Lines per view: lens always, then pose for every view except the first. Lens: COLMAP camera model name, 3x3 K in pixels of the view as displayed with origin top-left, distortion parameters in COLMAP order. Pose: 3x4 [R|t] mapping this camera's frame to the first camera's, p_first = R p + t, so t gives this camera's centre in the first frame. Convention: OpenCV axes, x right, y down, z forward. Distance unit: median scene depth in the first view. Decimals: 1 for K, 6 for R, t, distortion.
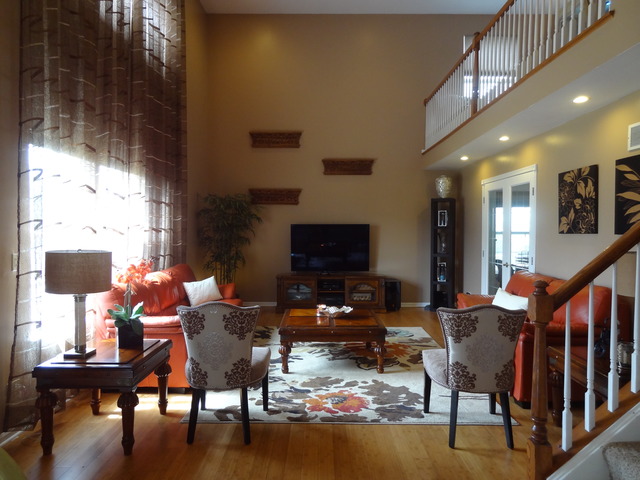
lens RADIAL K [[453.9, 0, 318.3], [0, 453.9, 240.5], [0, 0, 1]] dist [0.000582, 0.006395]
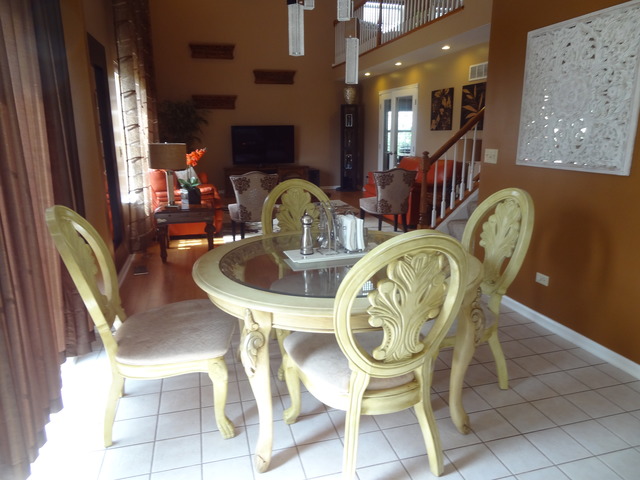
lens RADIAL K [[453.9, 0, 321.9], [0, 453.9, 239.8], [0, 0, 1]] dist [0.000582, 0.006395]
pose [[0.963467, -0.072210, 0.257909, -0.241690], [0.016512, 0.977152, 0.211900, 0.013807], [-0.267318, -0.199900, 0.942646, -0.417160]]
